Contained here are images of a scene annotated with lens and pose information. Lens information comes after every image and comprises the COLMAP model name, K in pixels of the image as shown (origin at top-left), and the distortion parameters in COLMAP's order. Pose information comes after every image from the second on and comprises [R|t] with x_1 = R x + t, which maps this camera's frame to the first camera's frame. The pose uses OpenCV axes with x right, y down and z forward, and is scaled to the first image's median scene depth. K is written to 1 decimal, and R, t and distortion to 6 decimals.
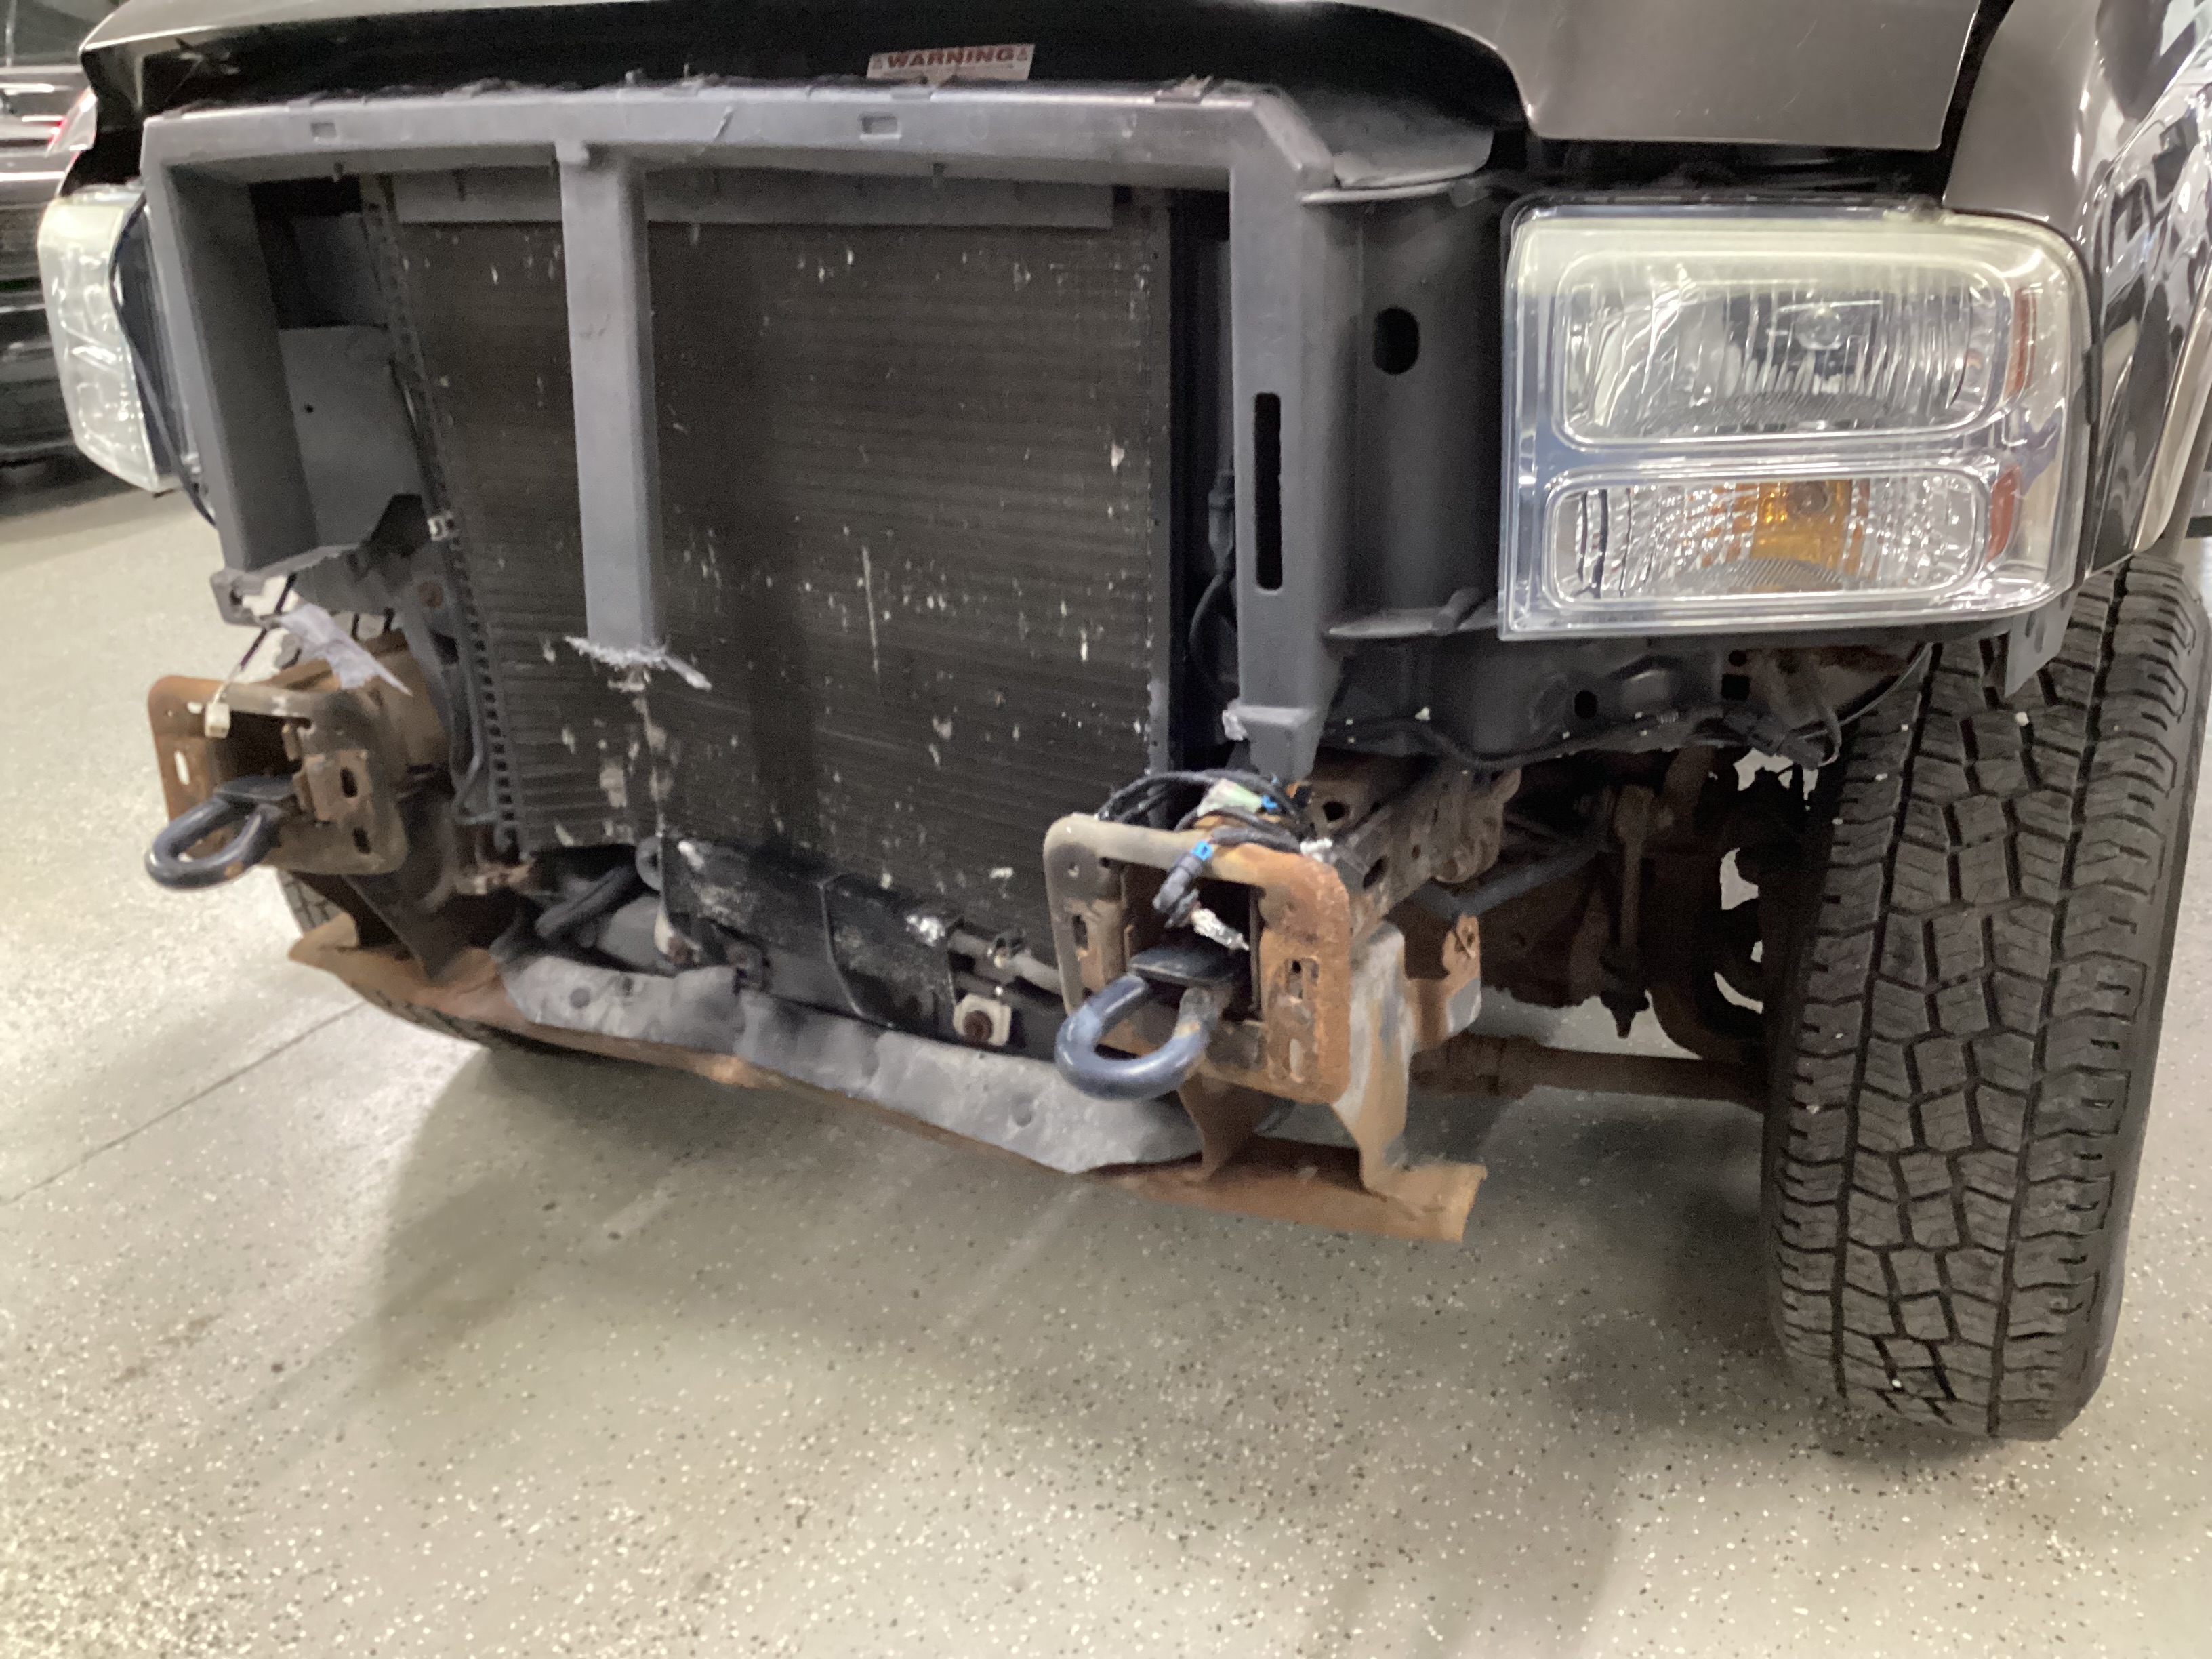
lens RADIAL K [[2002.3, 0, 1106.0], [0, 2002.3, 829.5], [0, 0, 1]] dist [0.175886, -0.422182]
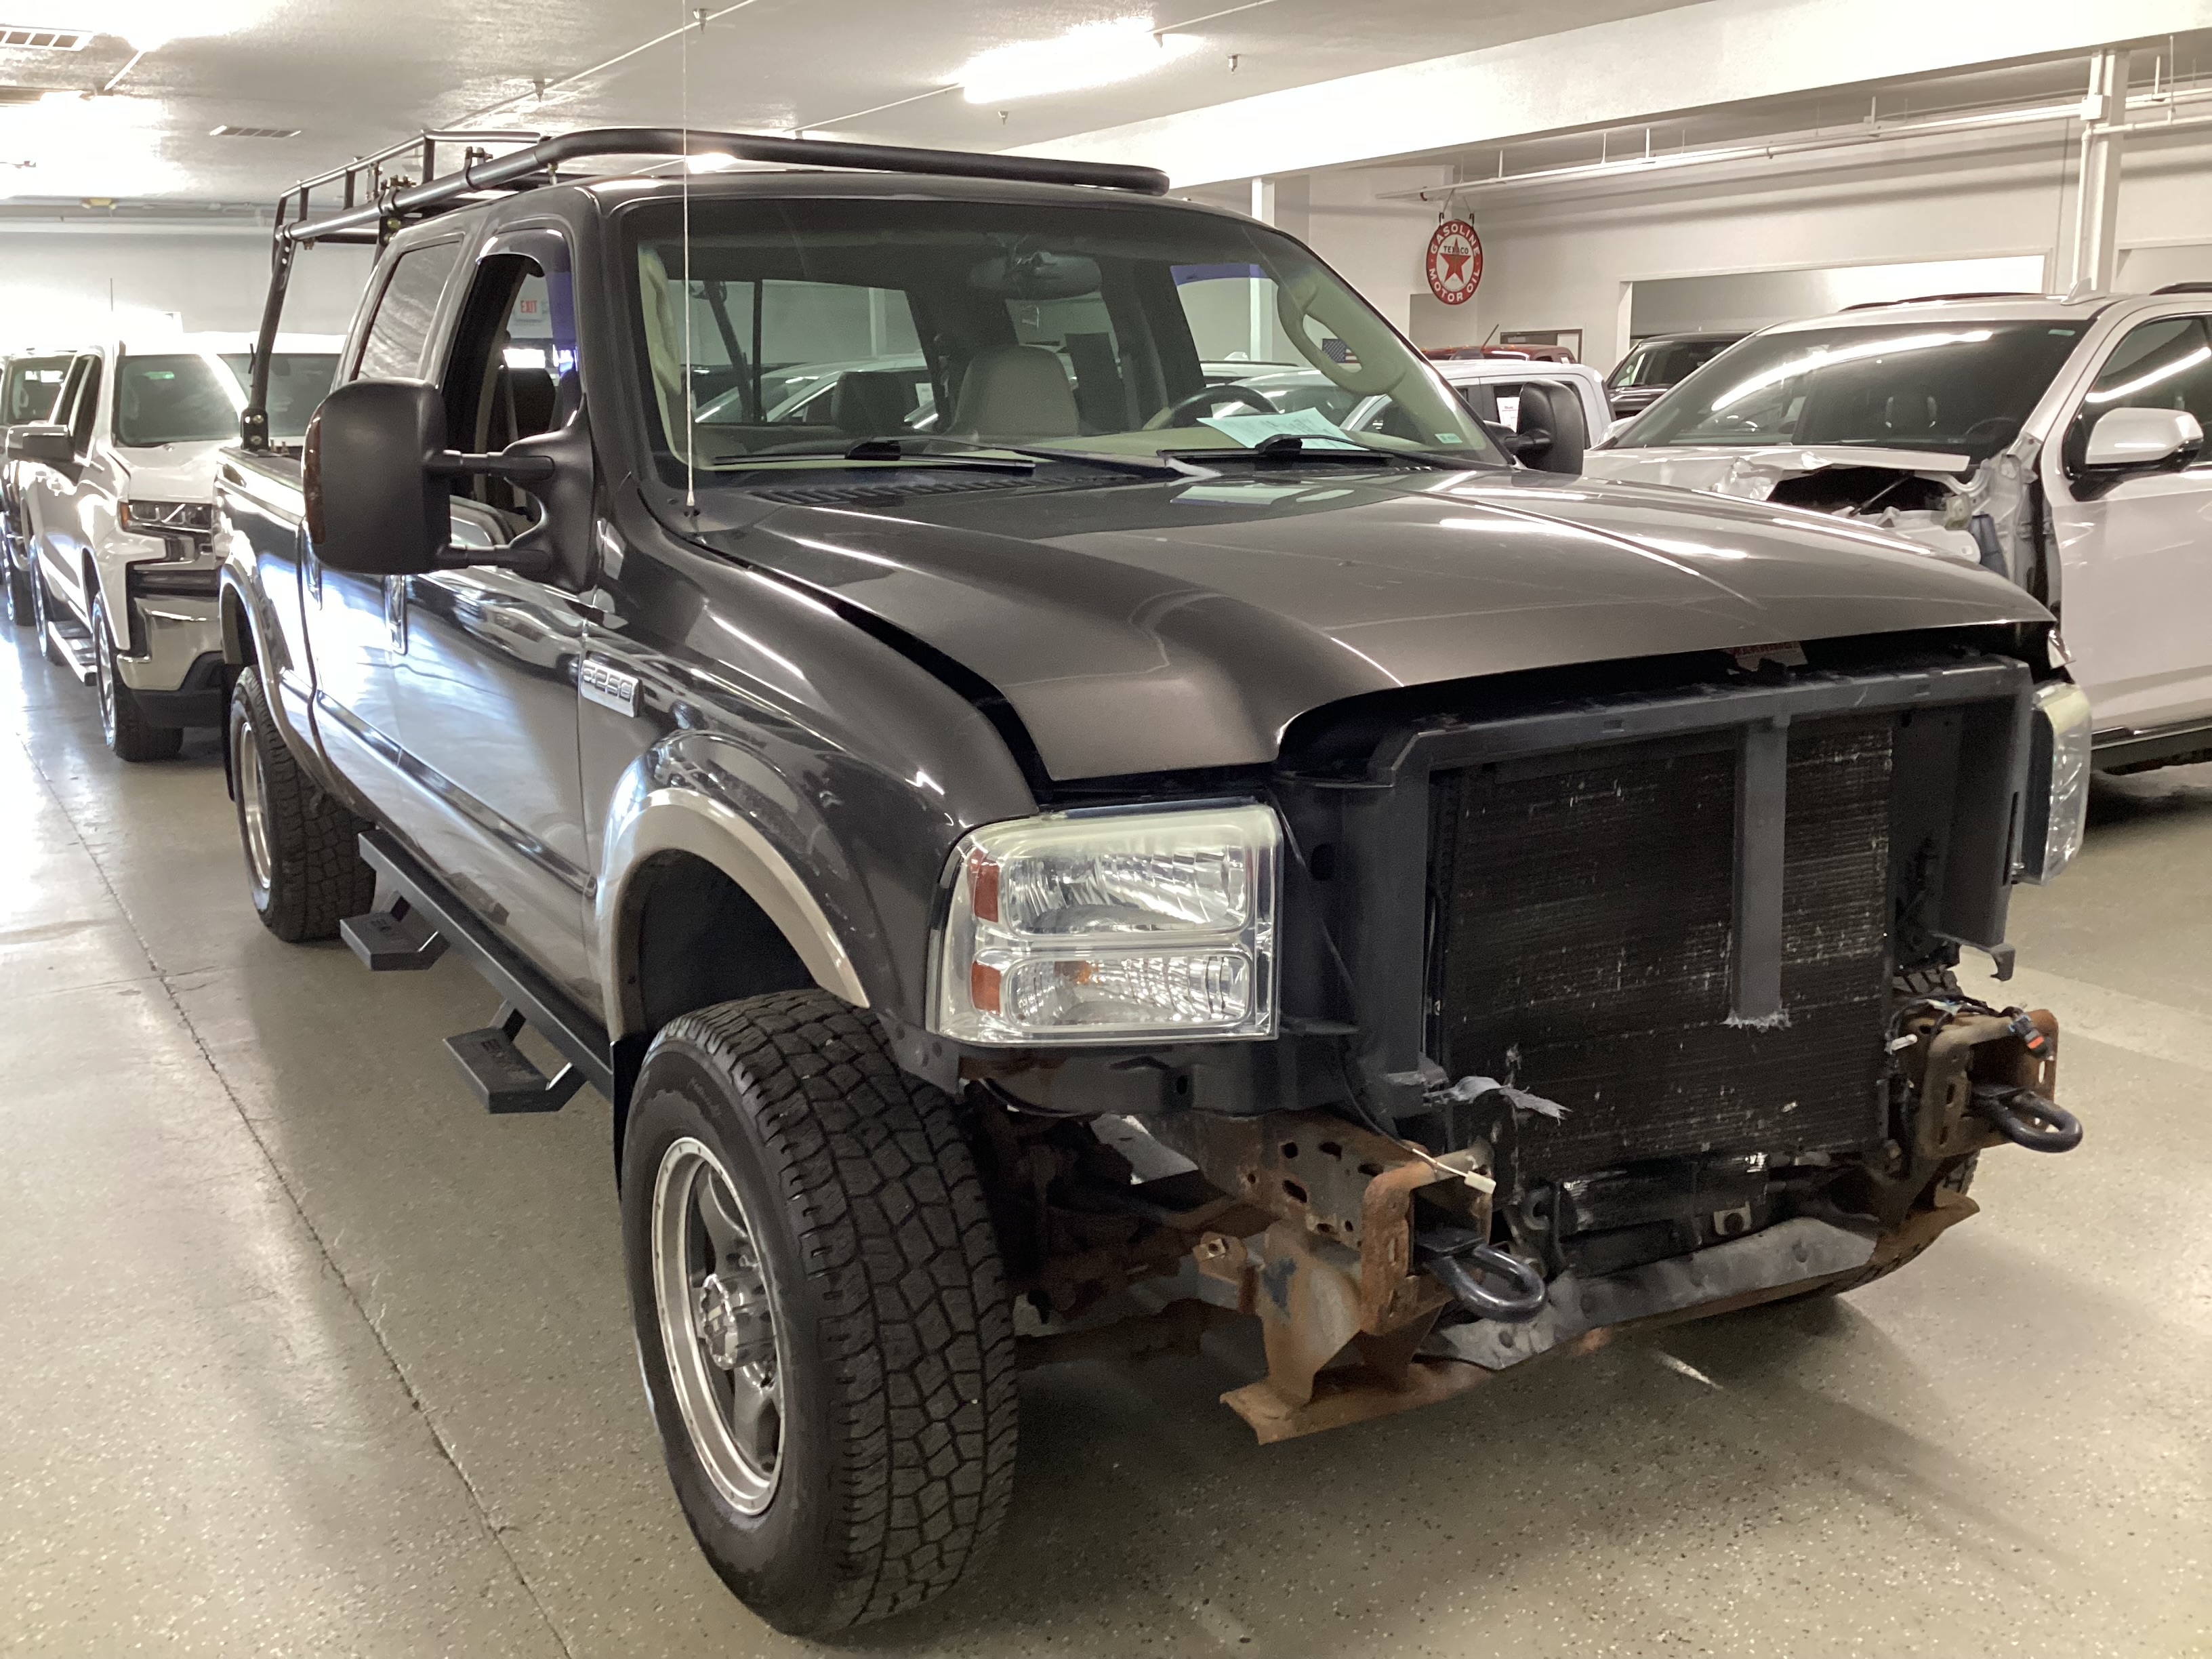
lens RADIAL K [[2002.3, 0, 1106.0], [0, 2002.3, 829.5], [0, 0, 1]] dist [0.175886, -0.422182]
pose [[0.511101, -0.150598, 0.846224, -1.616278], [0.308236, 0.951160, -0.016896, -0.319354], [-0.802350, 0.269472, 0.532559, 0.473617]]
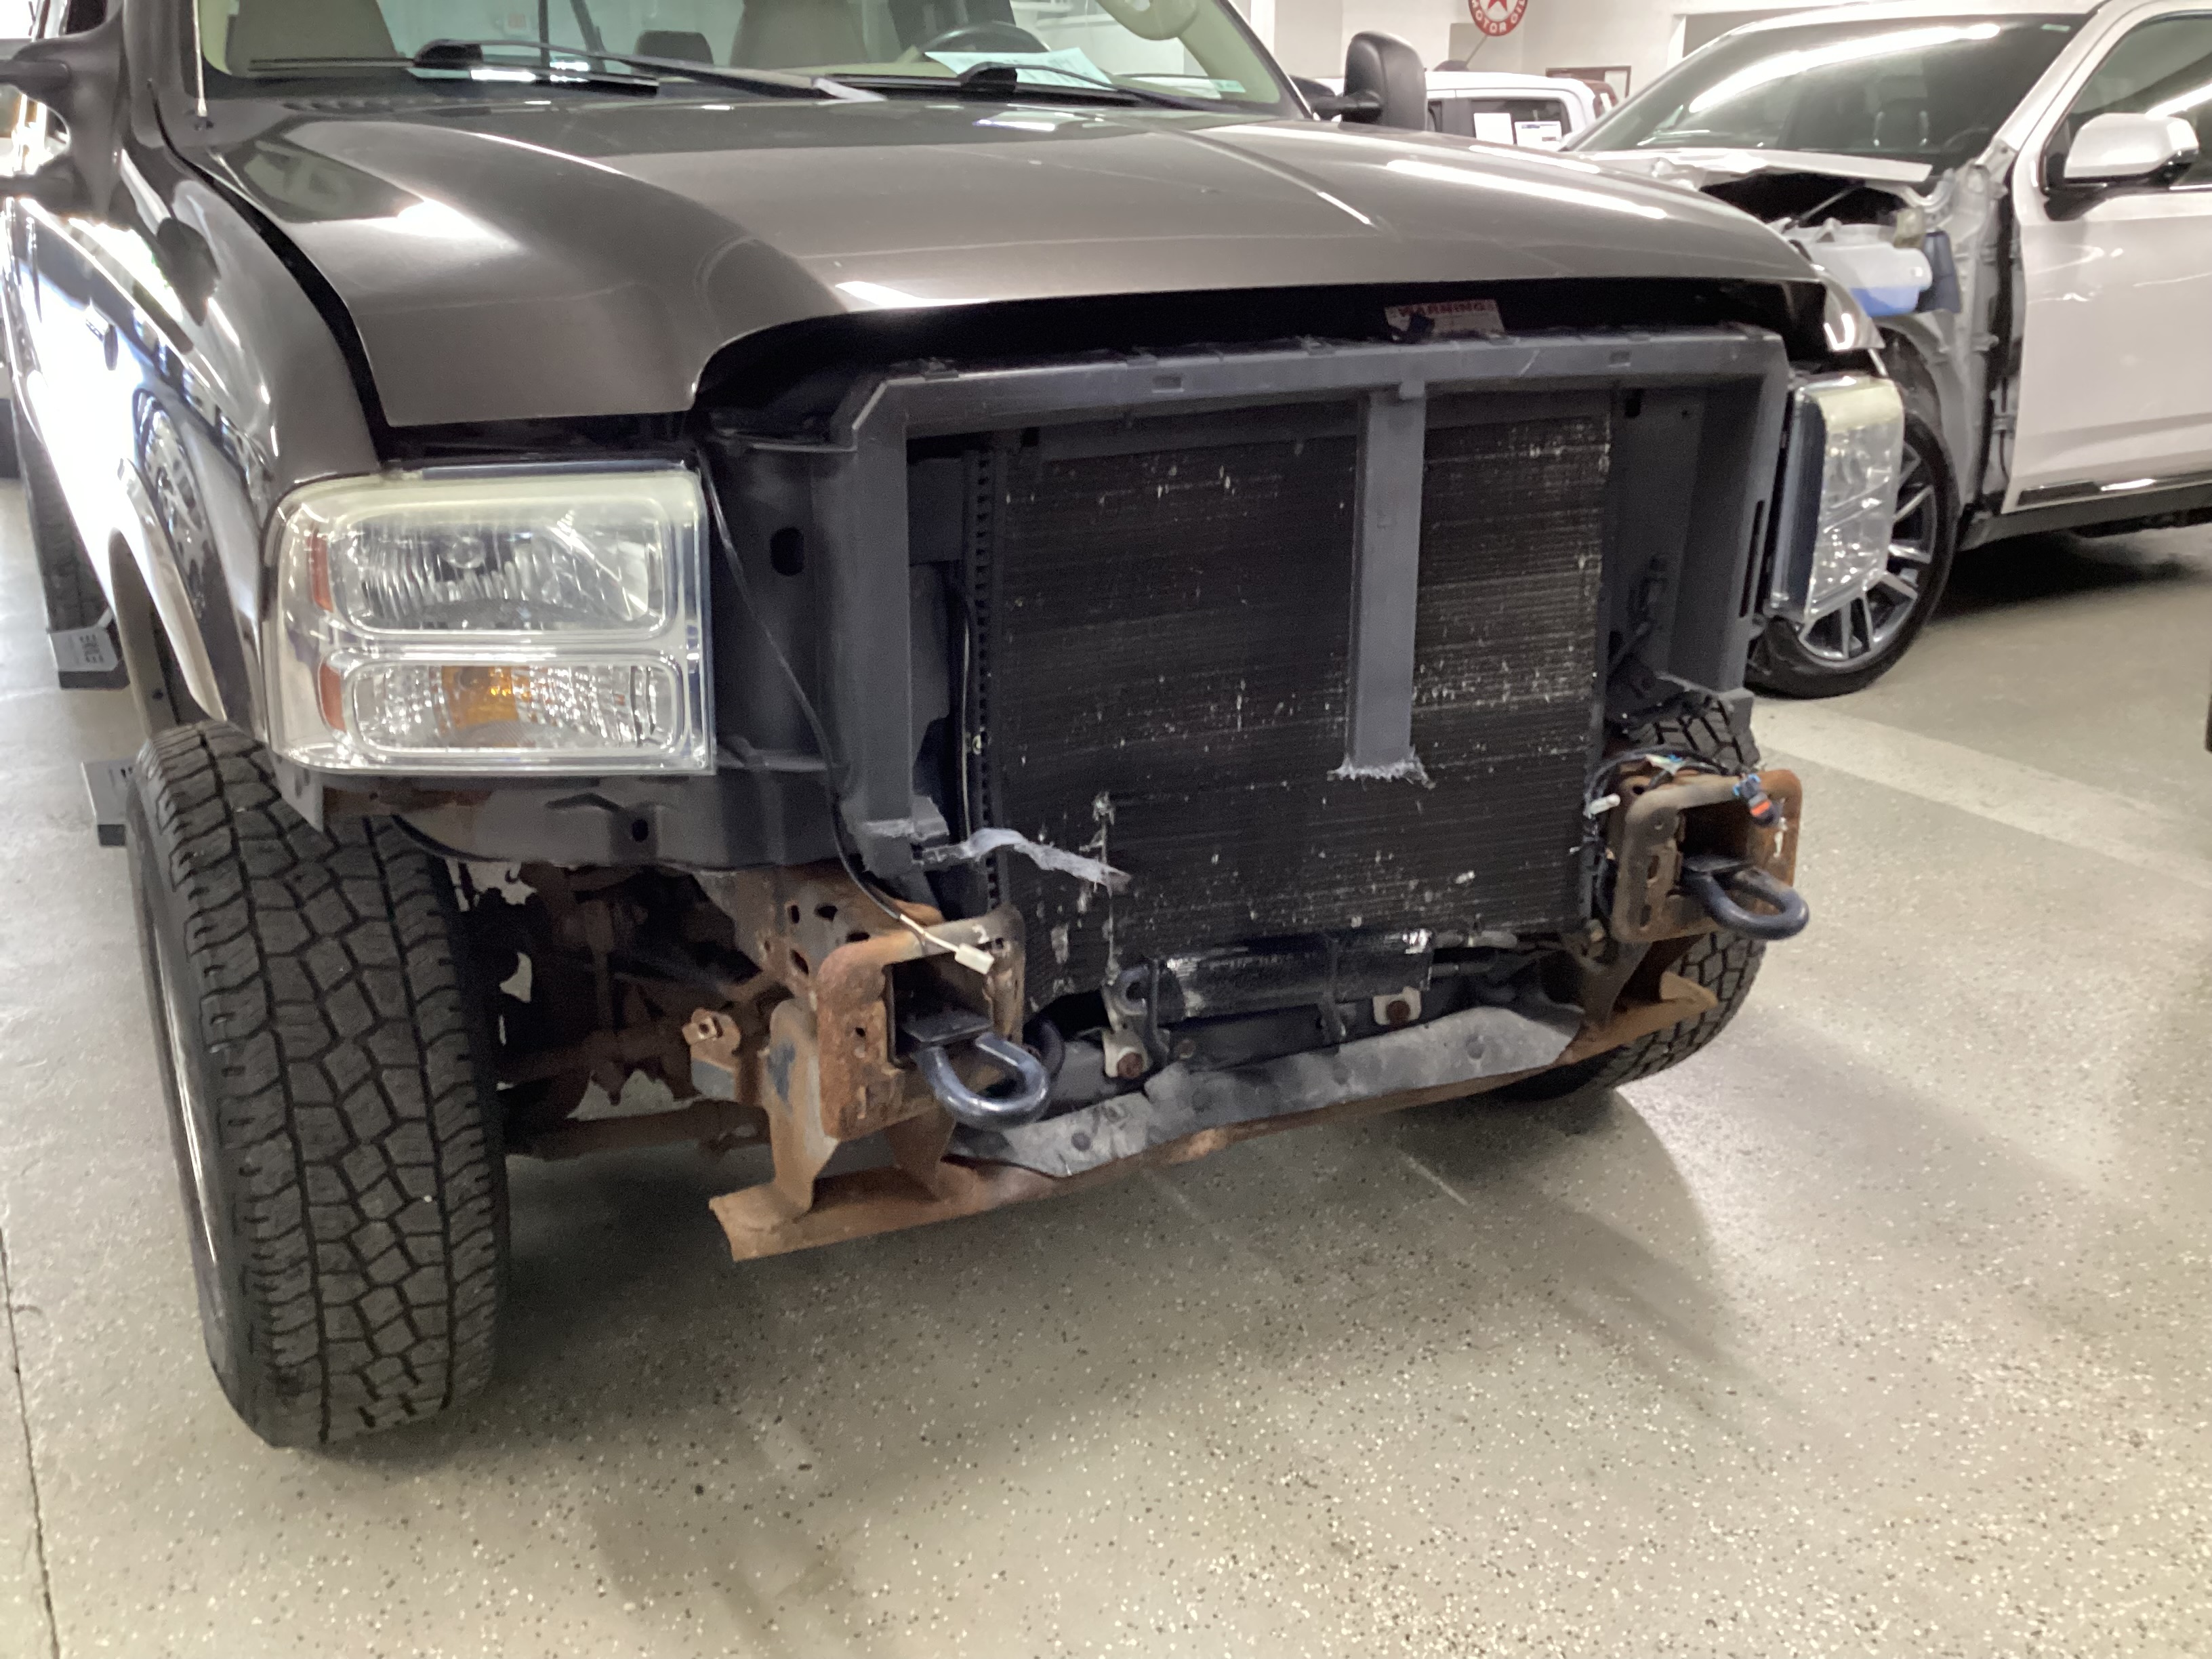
lens RADIAL K [[1987.6, 0, 1106.0], [0, 1987.6, 829.5], [0, 0, 1]] dist [0.124713, -0.247337]
pose [[0.538555, -0.232866, 0.809773, -1.213518], [0.283355, 0.955132, 0.086216, -0.186340], [-0.793517, 0.183021, 0.580375, 0.373121]]
